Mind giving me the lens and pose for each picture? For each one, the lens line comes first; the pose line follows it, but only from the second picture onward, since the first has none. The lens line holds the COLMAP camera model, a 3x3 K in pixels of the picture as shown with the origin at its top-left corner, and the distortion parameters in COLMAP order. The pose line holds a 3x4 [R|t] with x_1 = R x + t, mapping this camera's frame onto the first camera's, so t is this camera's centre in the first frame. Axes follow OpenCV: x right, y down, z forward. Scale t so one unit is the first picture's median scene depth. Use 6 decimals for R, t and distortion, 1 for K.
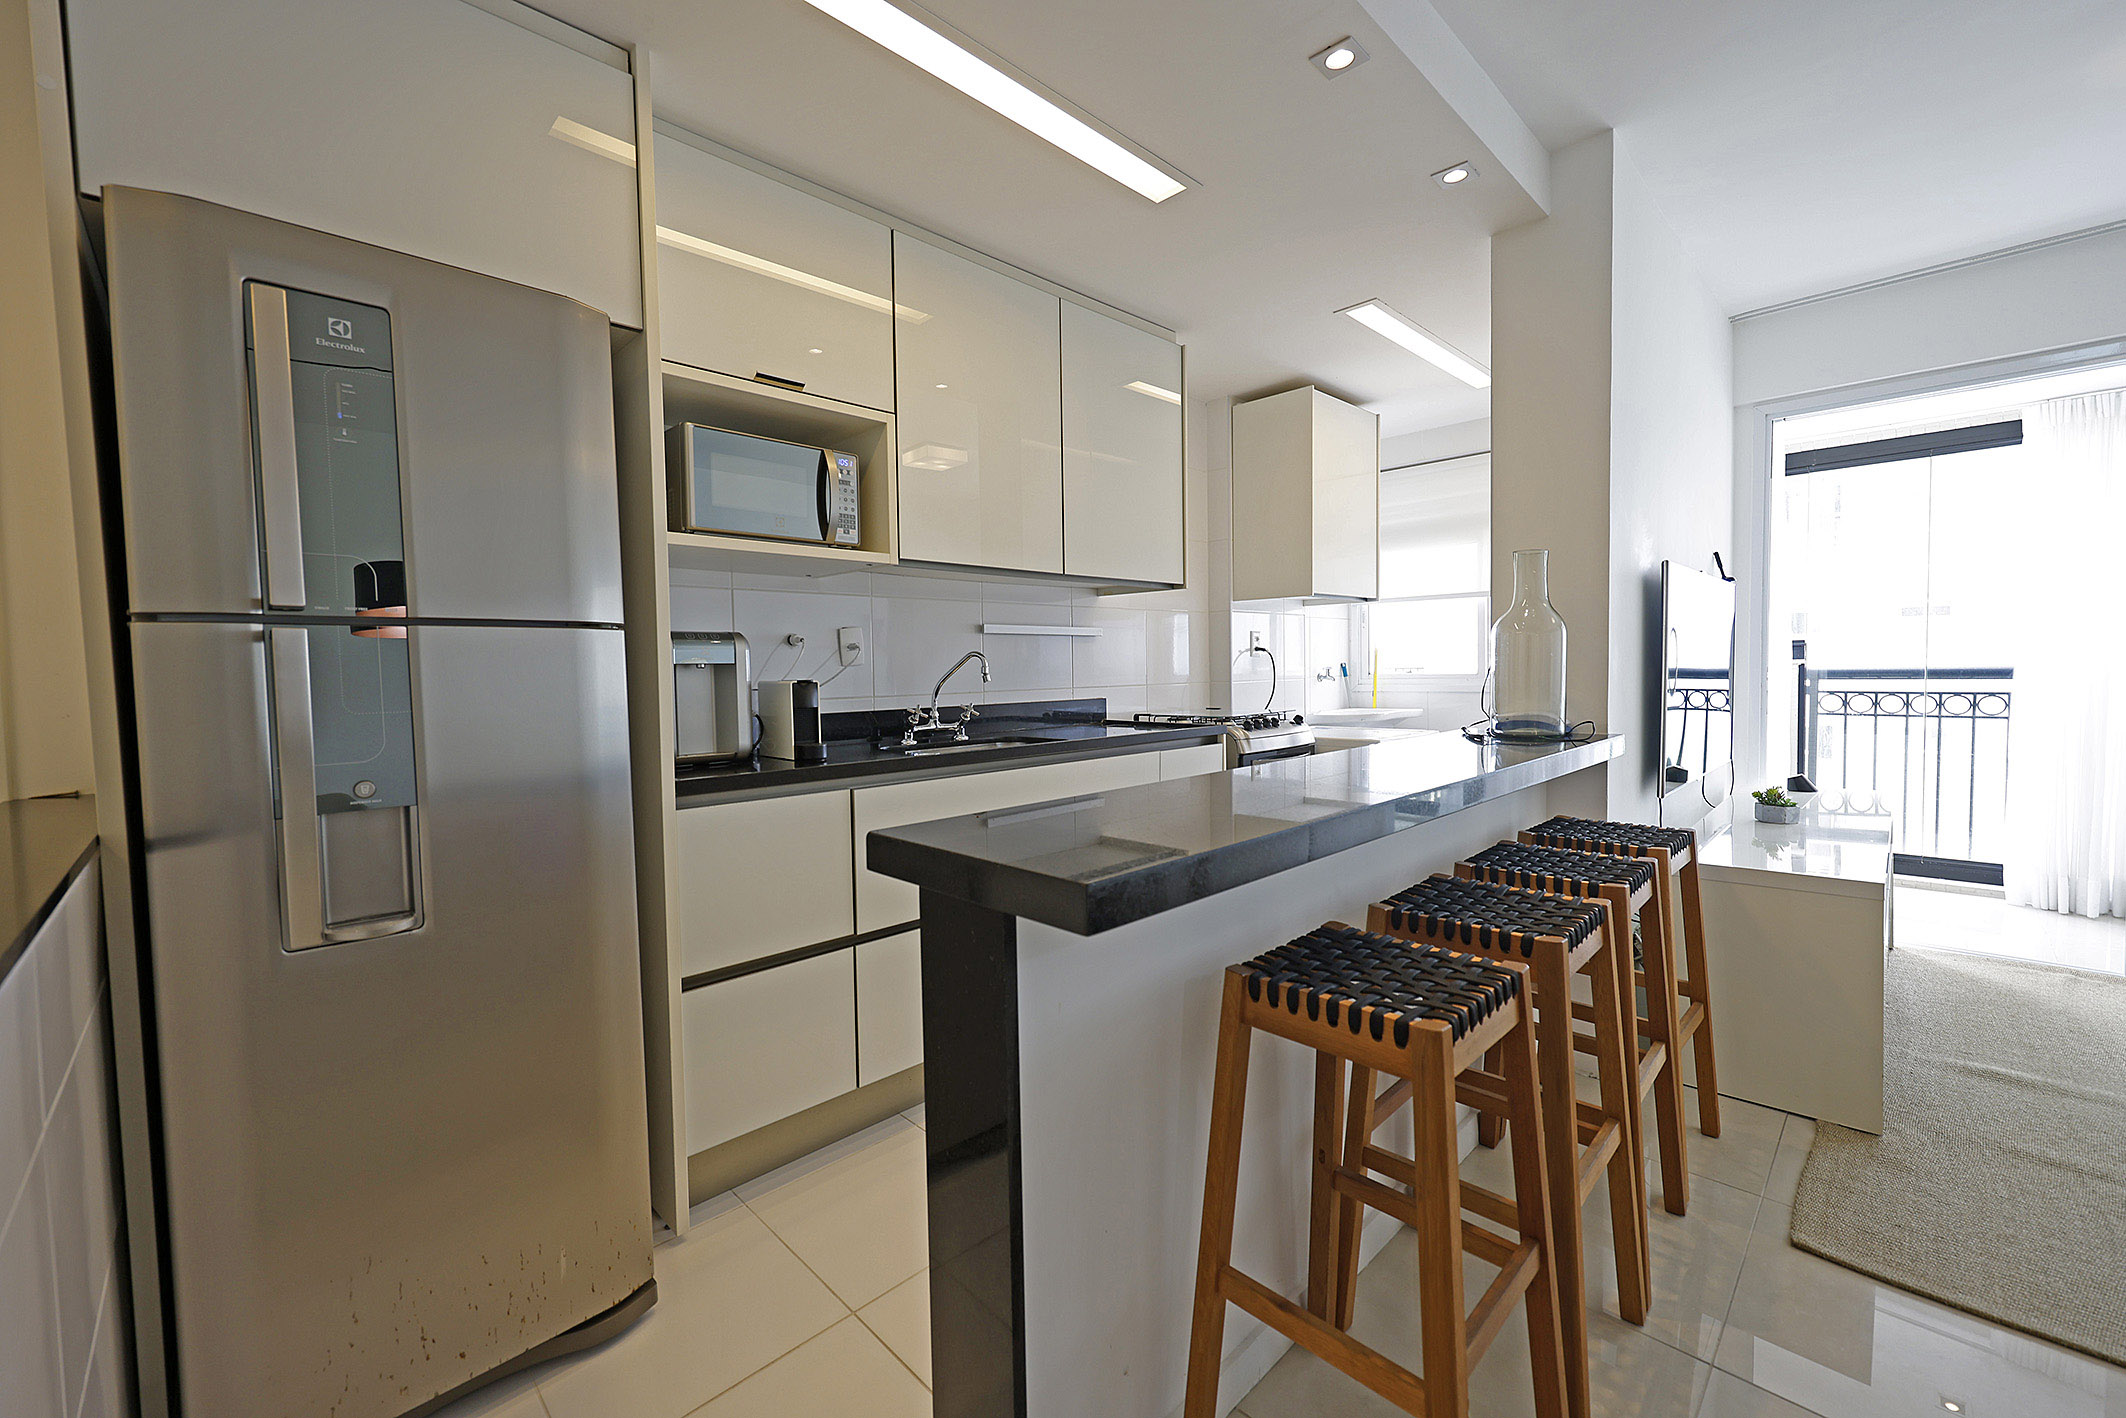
lens RADIAL K [[851.8, 0, 1059.1], [0, 851.8, 701.6], [0, 0, 1]] dist [0.000493, 0.000131]
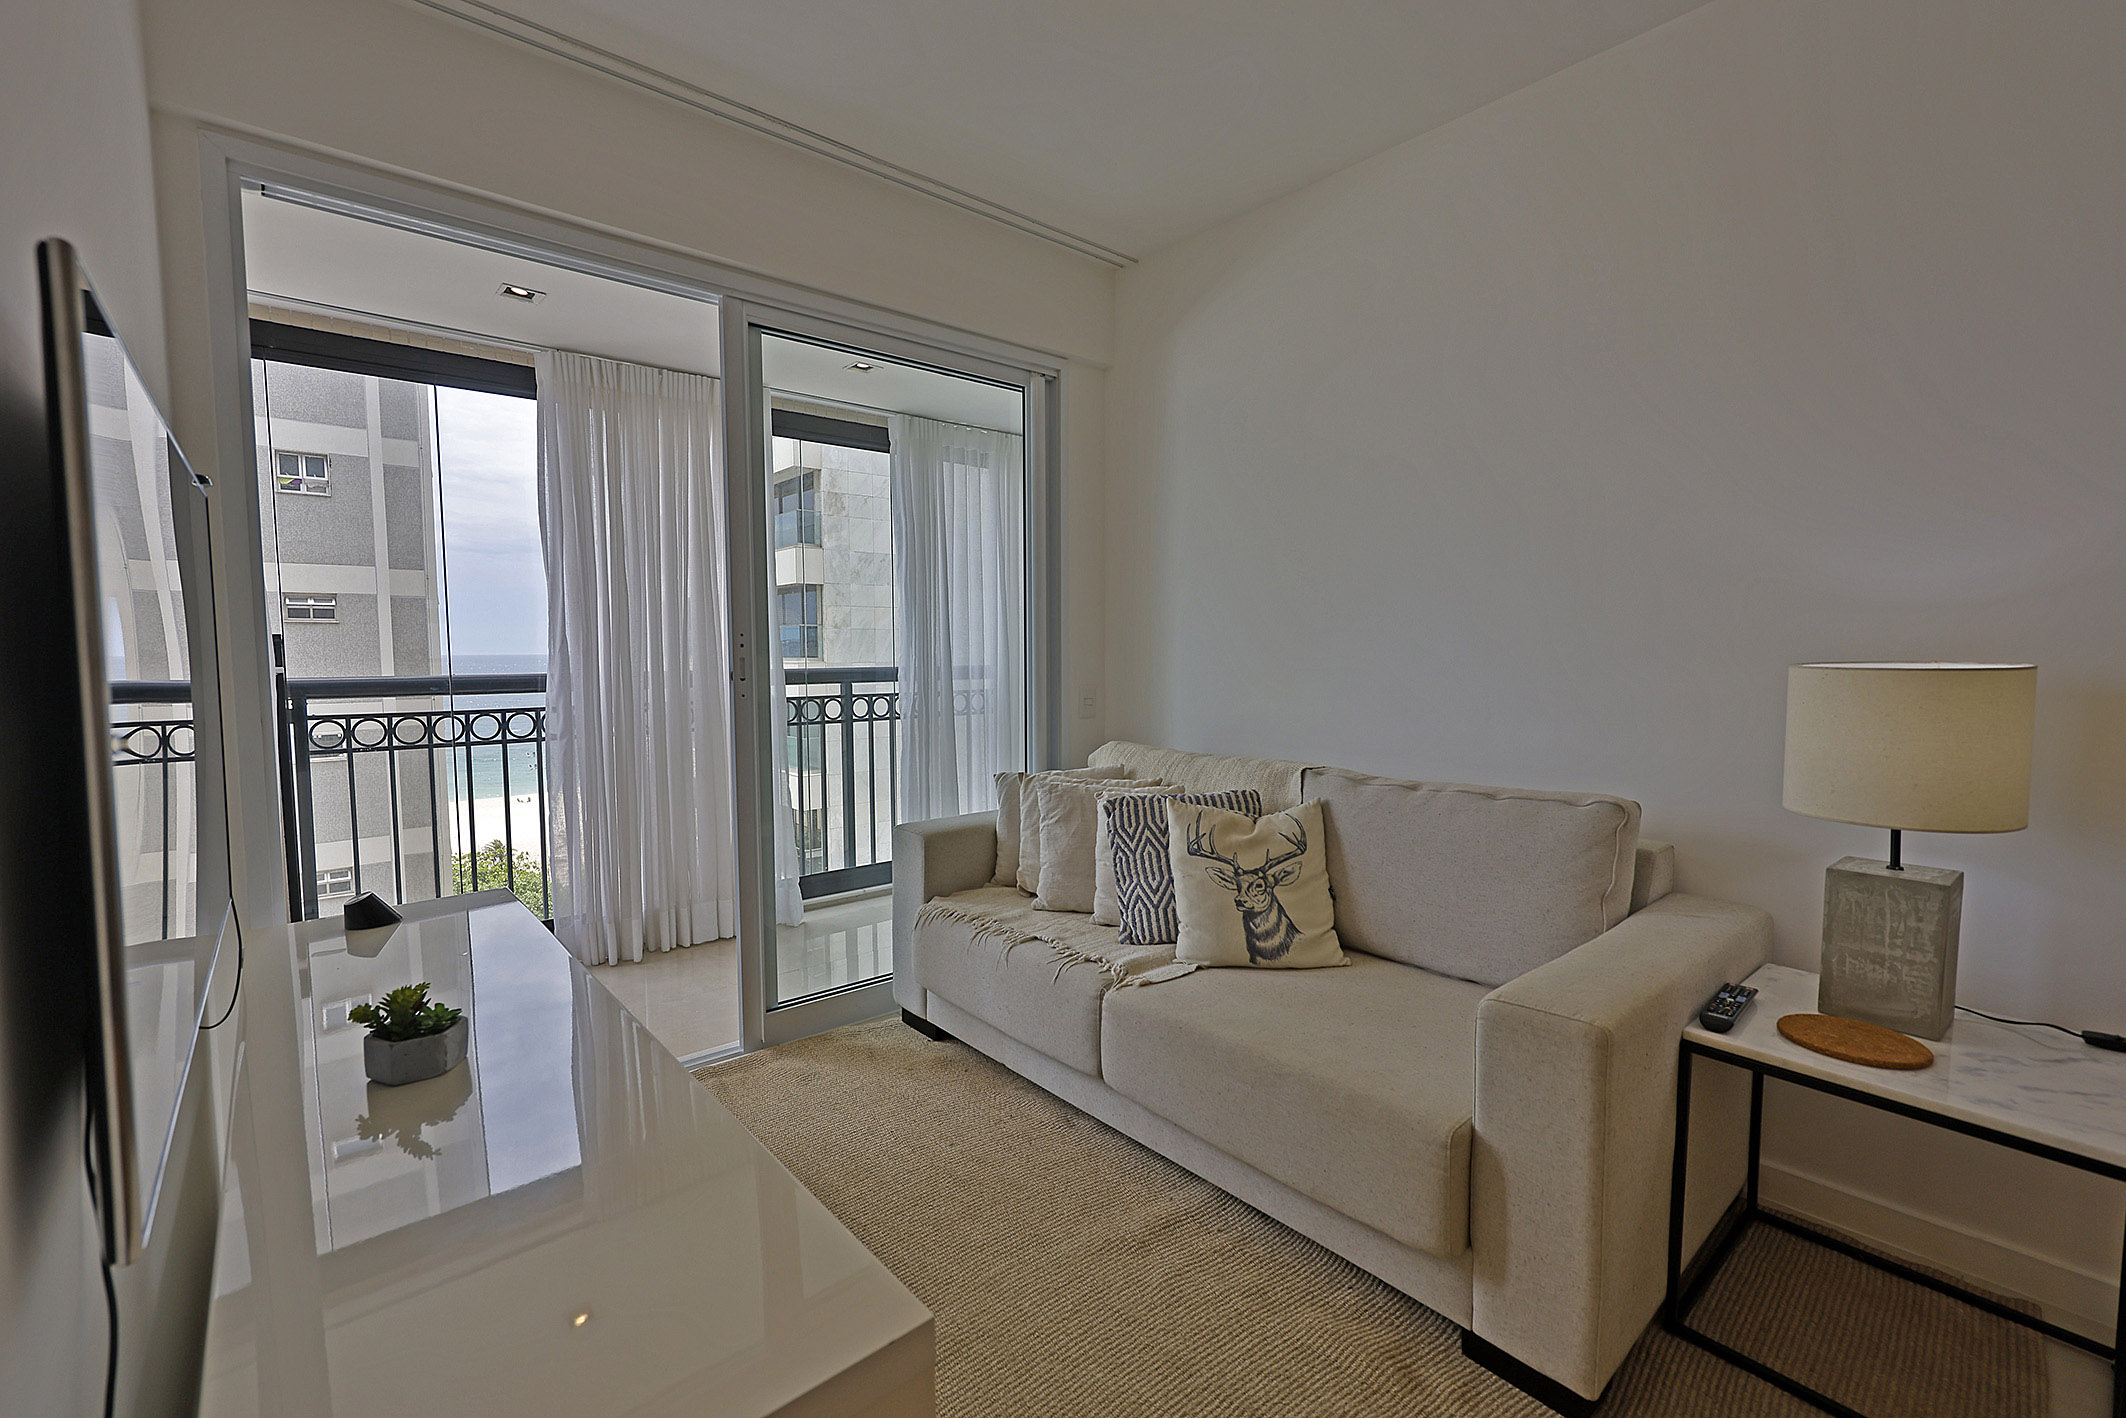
lens RADIAL K [[903.5, 0, 1063.0], [0, 903.5, 709.0], [0, 0, 1]] dist [0.001091, -0.000160]
pose [[0.071285, -0.047295, 0.996334, 0.542976], [0.044656, 0.998025, 0.044180, -0.046184], [-0.996456, 0.041343, 0.073256, 0.806148]]
